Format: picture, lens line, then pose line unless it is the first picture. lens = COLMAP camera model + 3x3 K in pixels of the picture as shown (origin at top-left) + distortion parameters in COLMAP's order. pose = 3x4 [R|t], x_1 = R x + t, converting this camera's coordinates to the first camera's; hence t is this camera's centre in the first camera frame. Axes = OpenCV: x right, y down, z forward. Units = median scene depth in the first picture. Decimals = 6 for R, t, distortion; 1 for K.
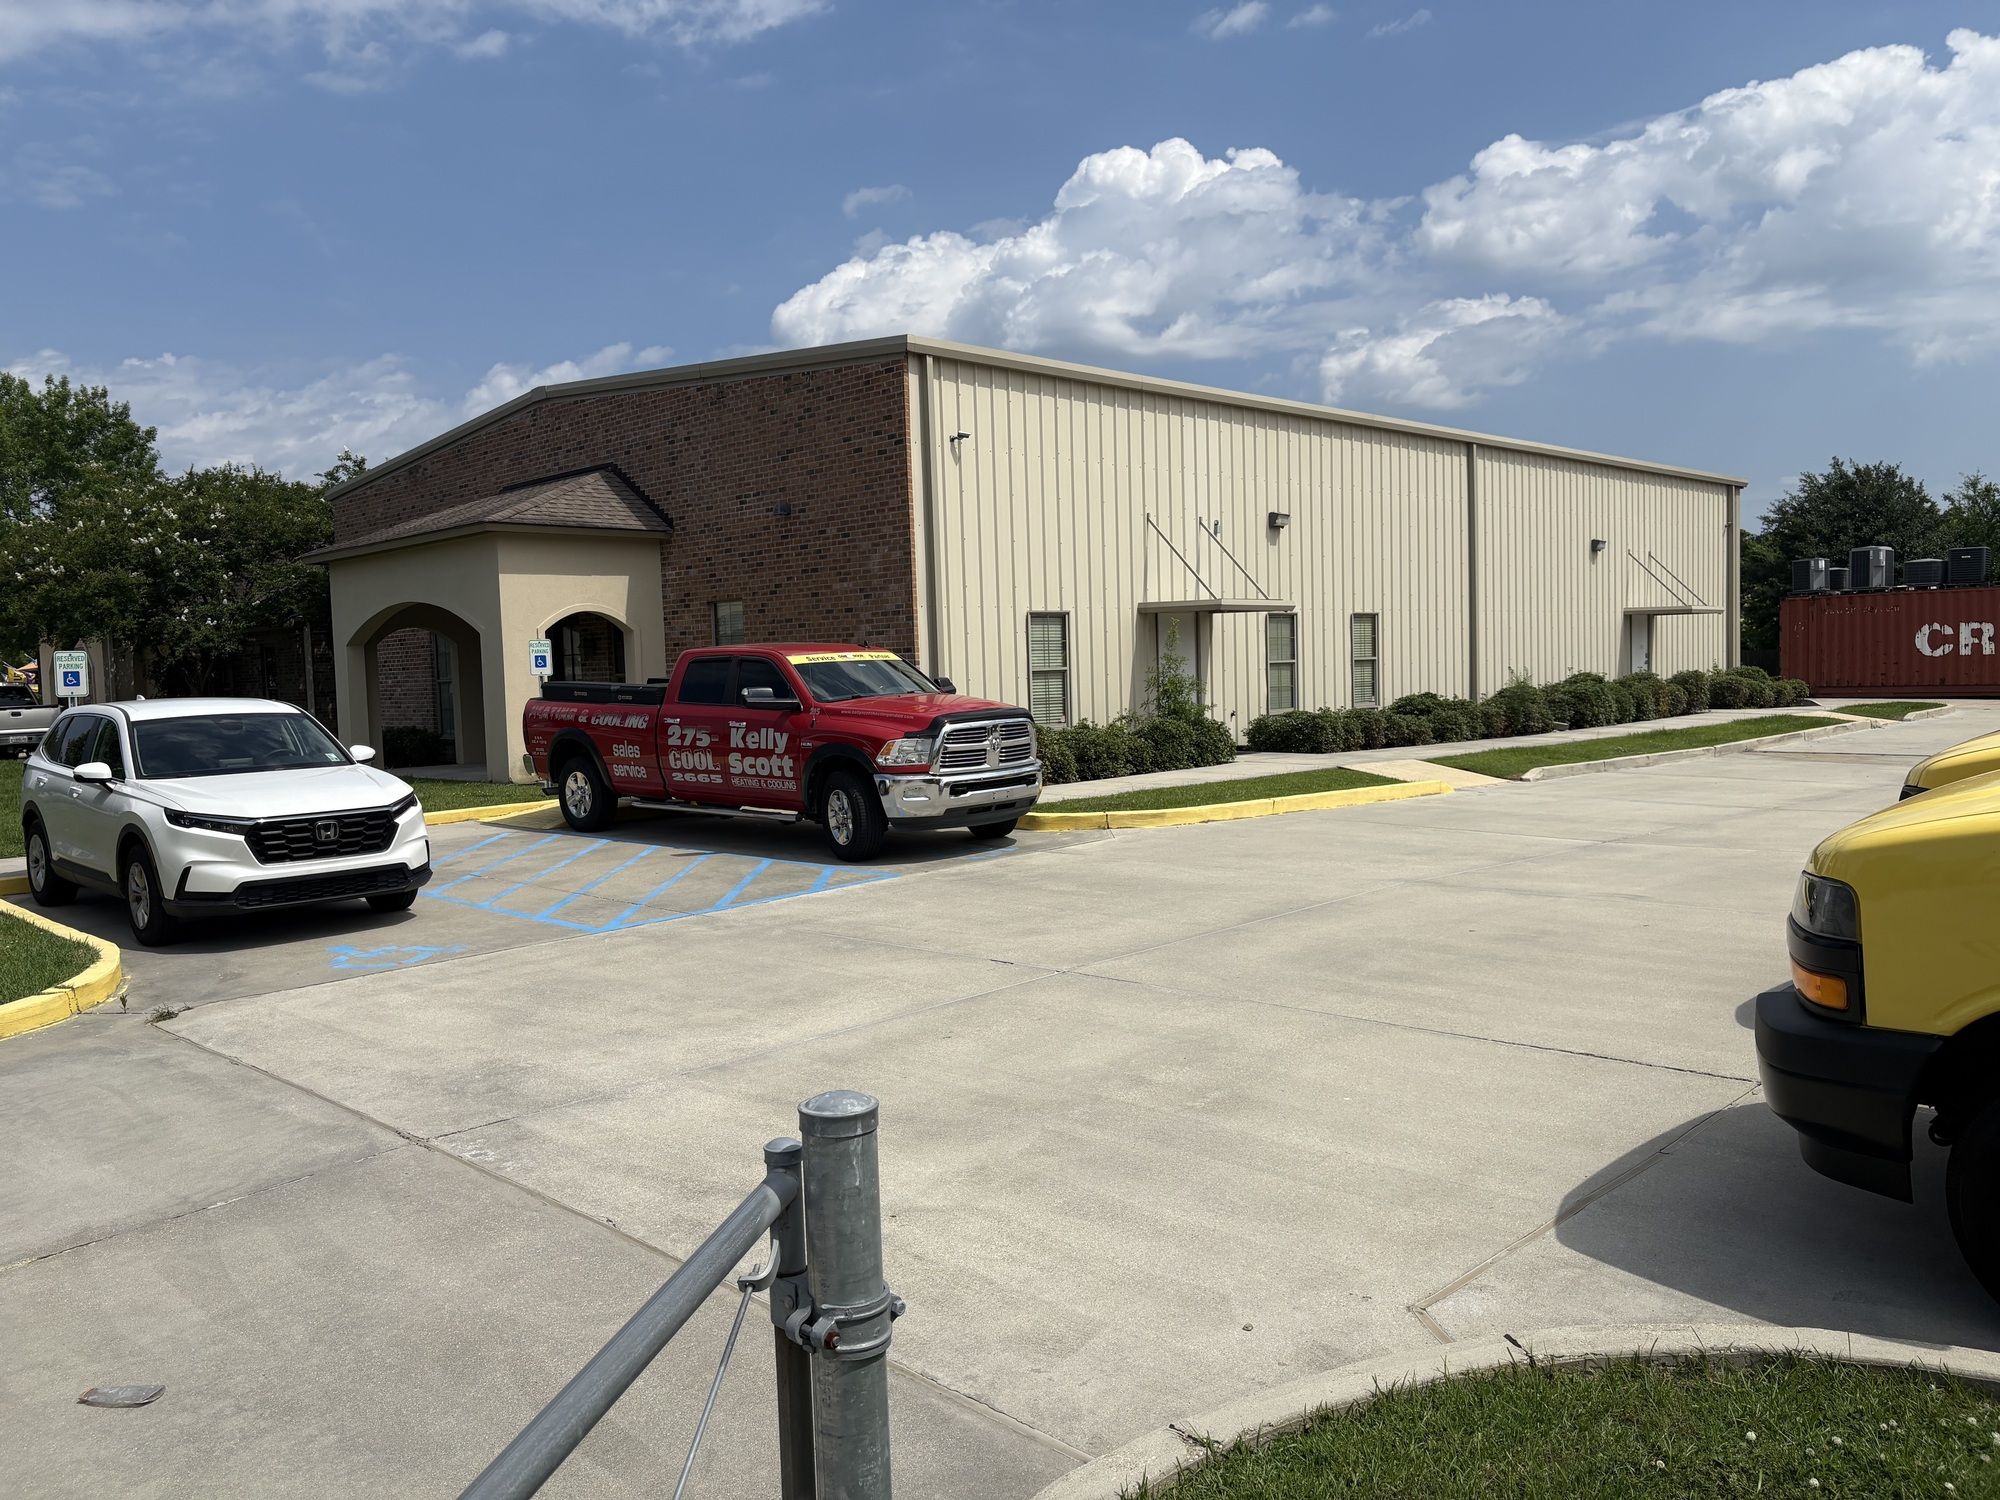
lens RADIAL K [[1501.7, 0, 1004.1], [0, 1501.7, 745.5], [0, 0, 1]] dist [0.047939, -0.042441]
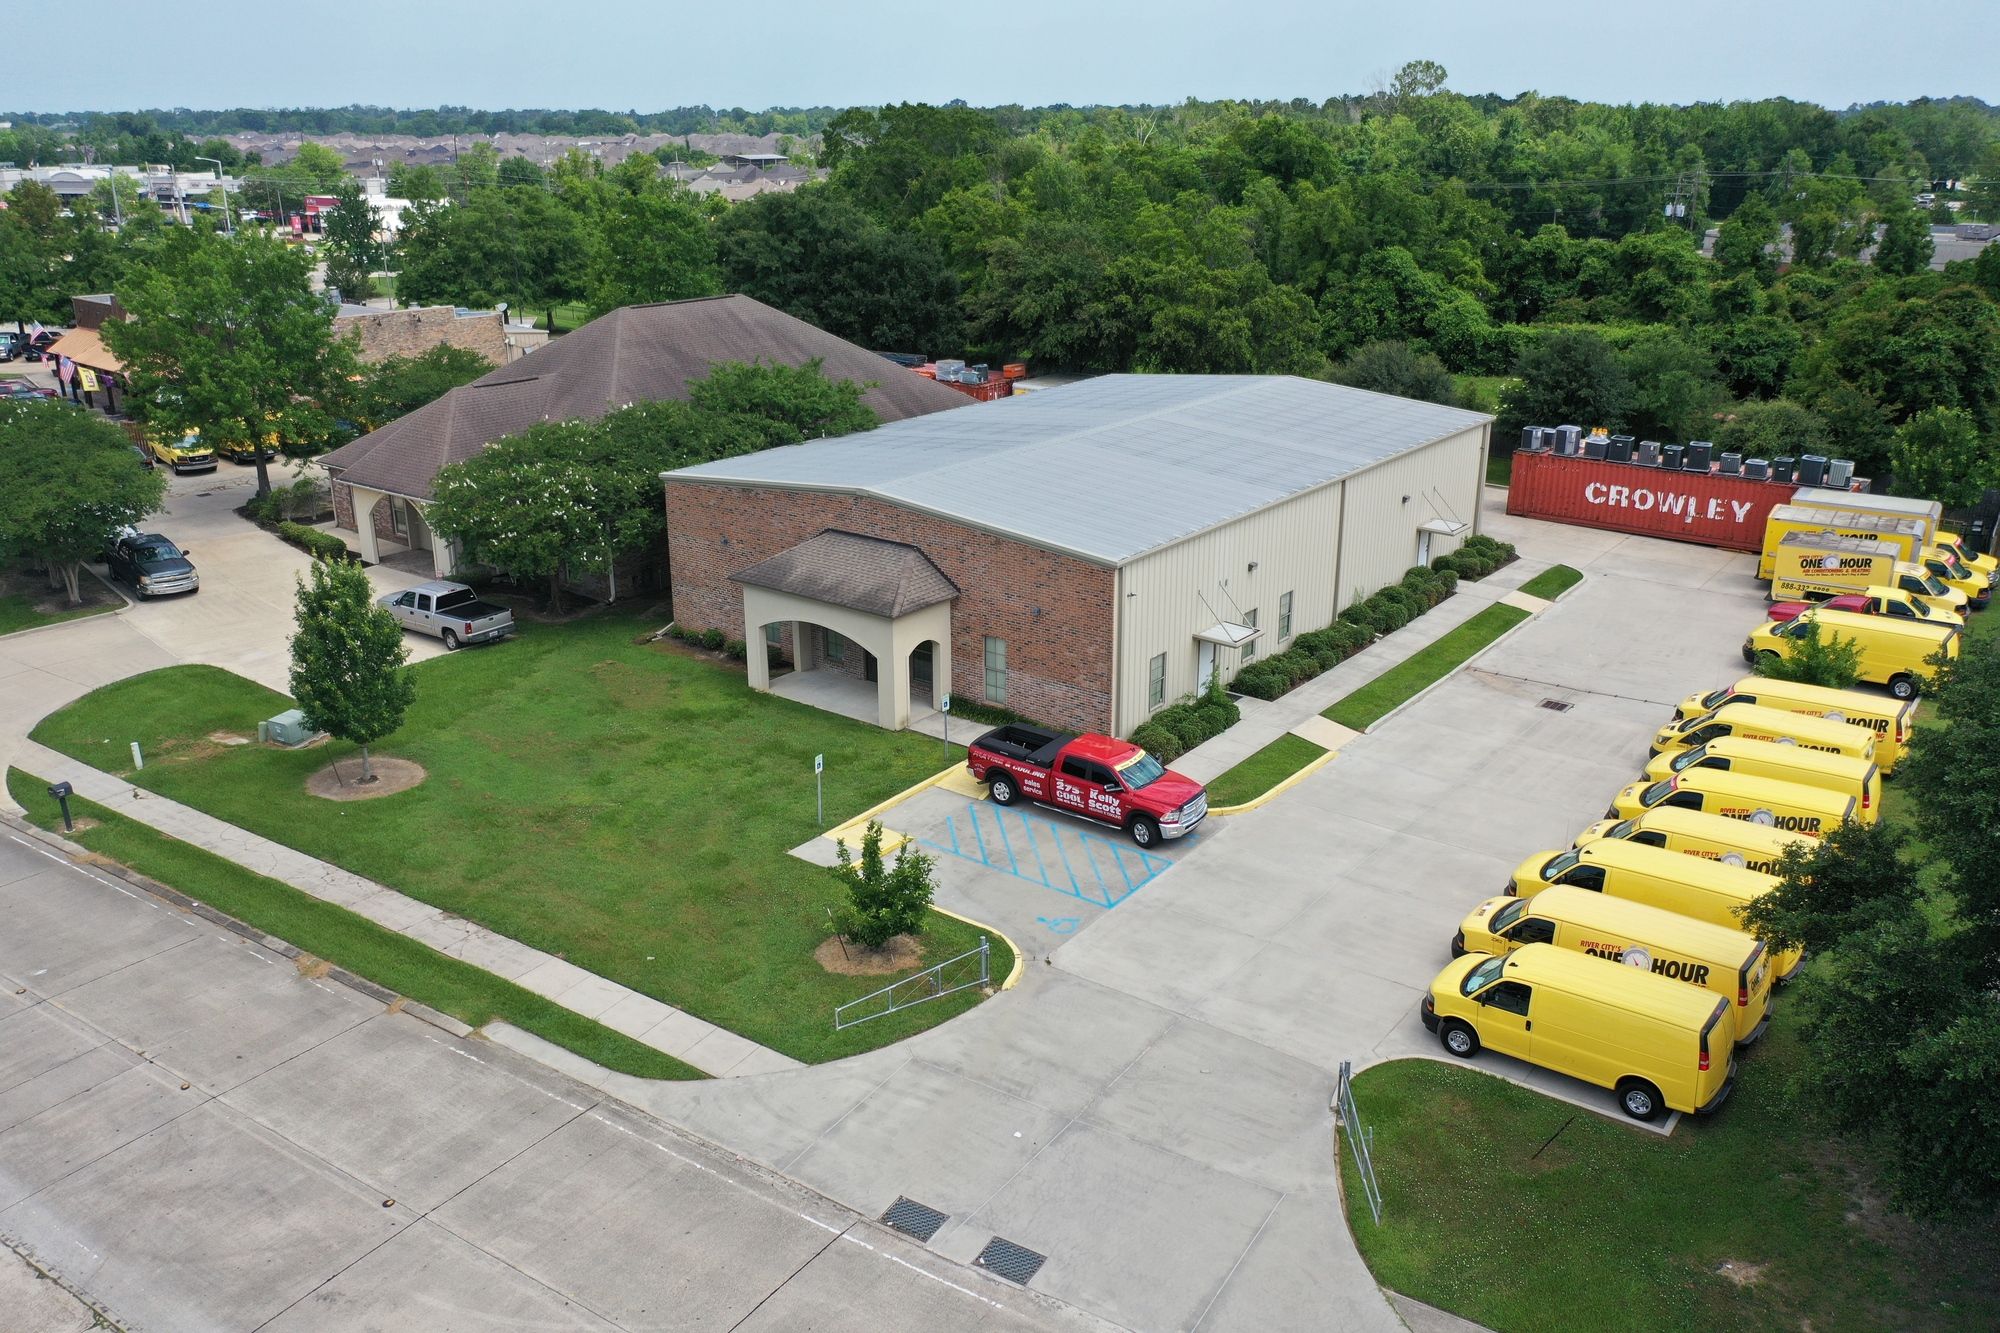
lens RADIAL K [[1567.1, 0, 1013.8], [0, 1567.1, 672.8], [0, 0, 1]] dist [-0.009896, -0.010499]
pose [[0.988047, -0.016603, 0.153256, -0.016467], [-0.028496, 0.957377, 0.287433, -0.022394], [-0.151496, -0.288364, 0.945460, -0.034182]]
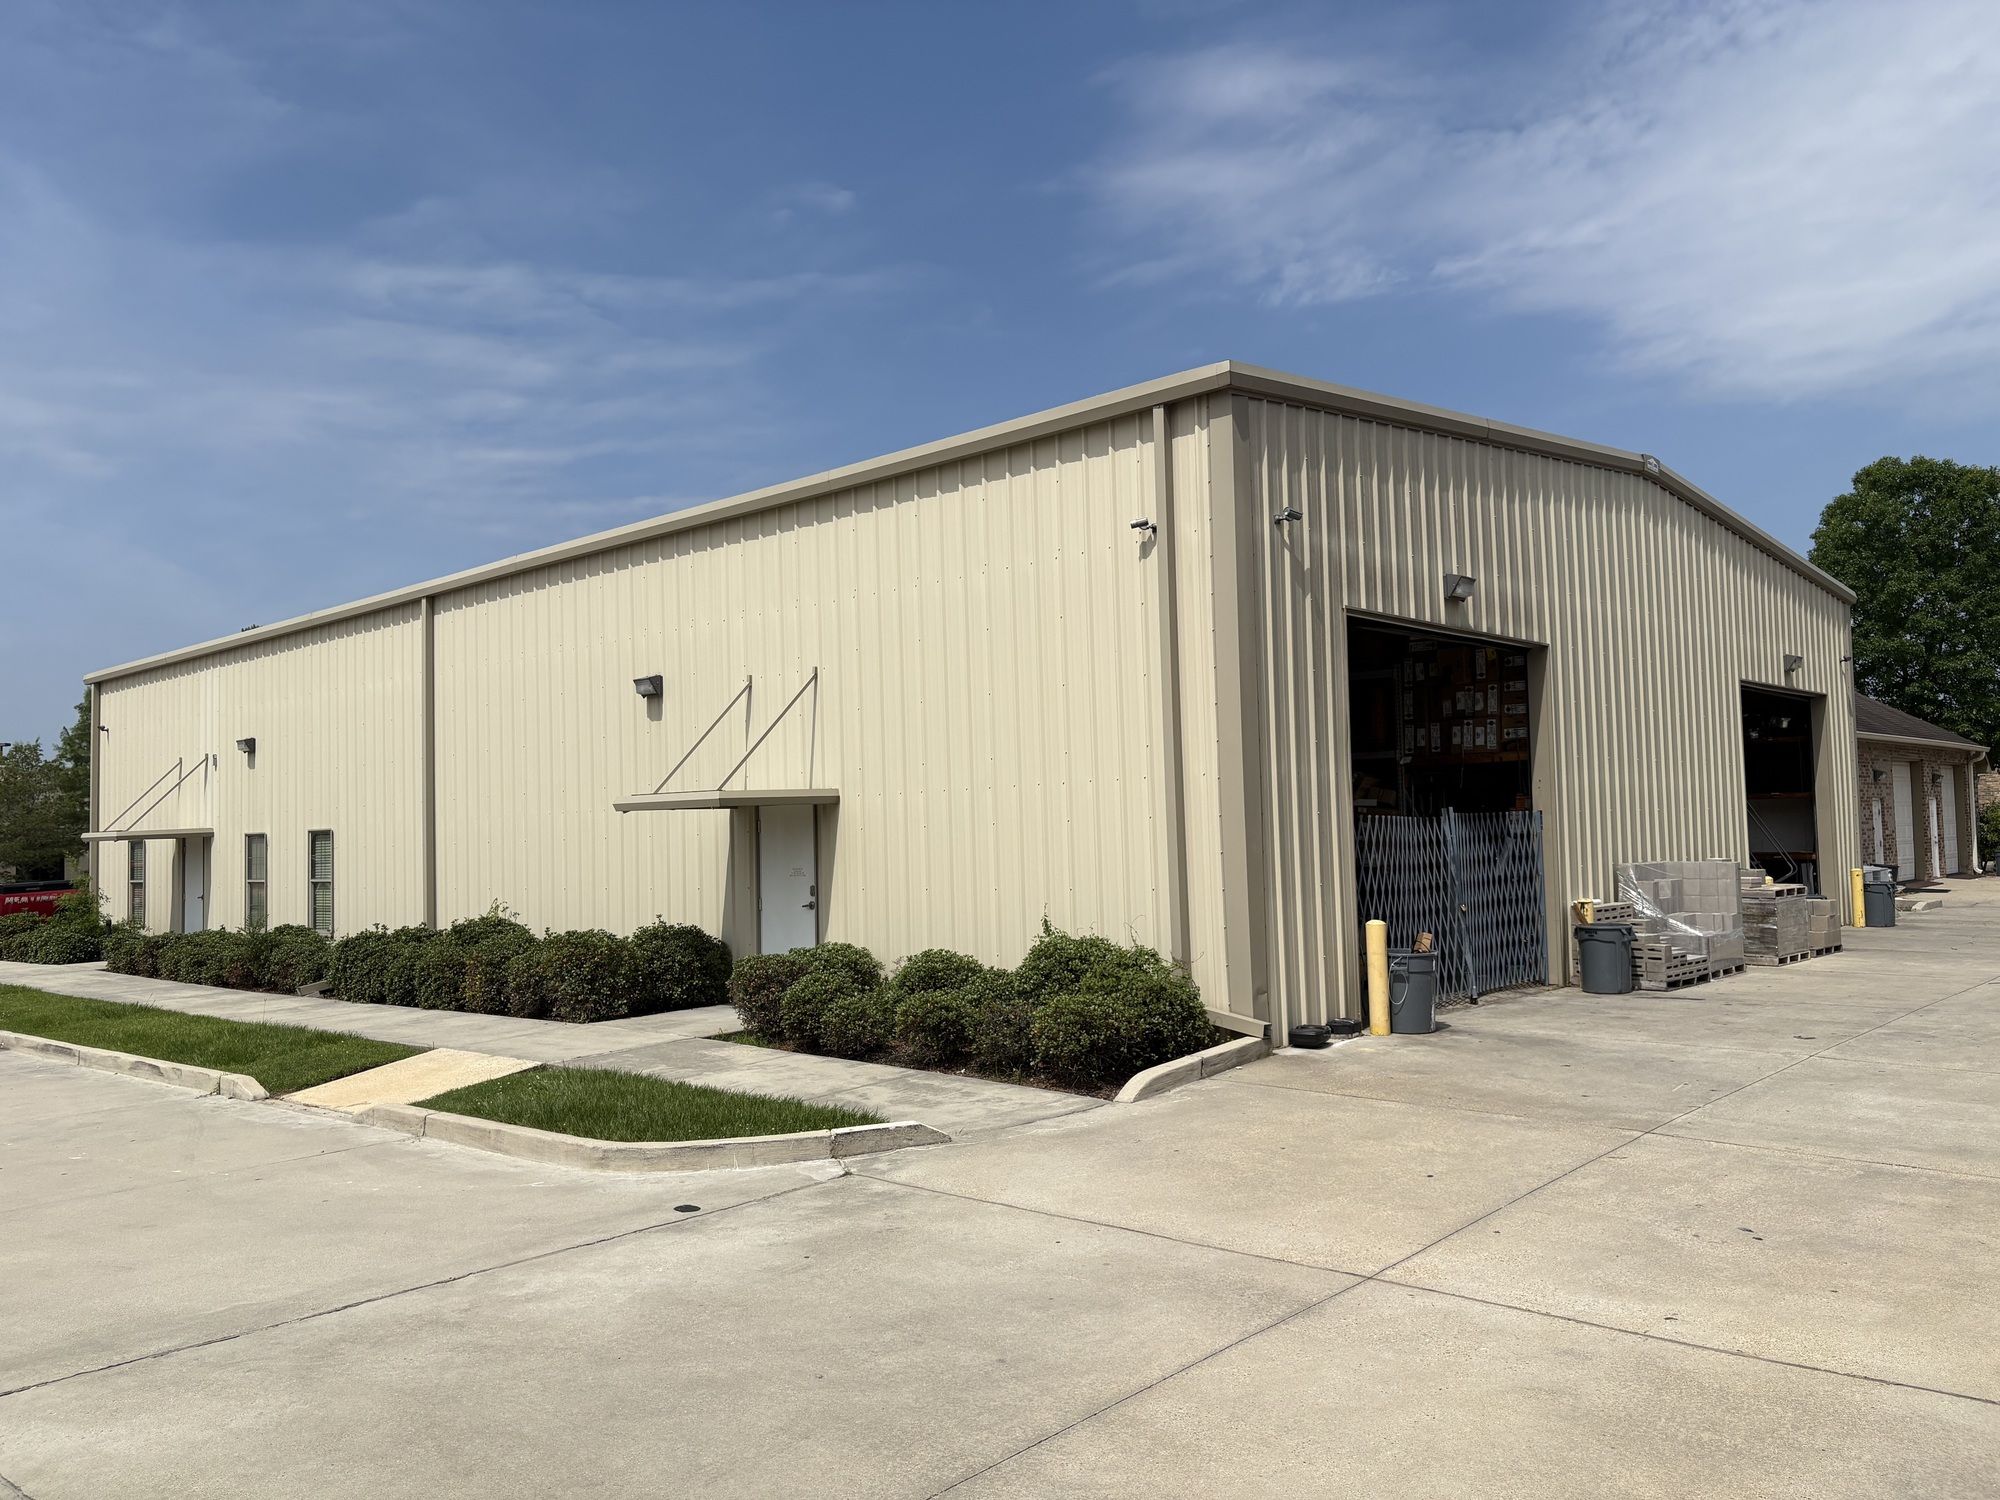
lens RADIAL K [[1501.7, 0, 1016.7], [0, 1501.7, 745.3], [0, 0, 1]] dist [0.047939, -0.042441]
pose [[0.062214, -0.013918, -0.997966, 0.046818], [-0.012961, 0.999807, -0.014751, -0.005218], [0.997979, 0.013853, 0.062021, 0.054315]]
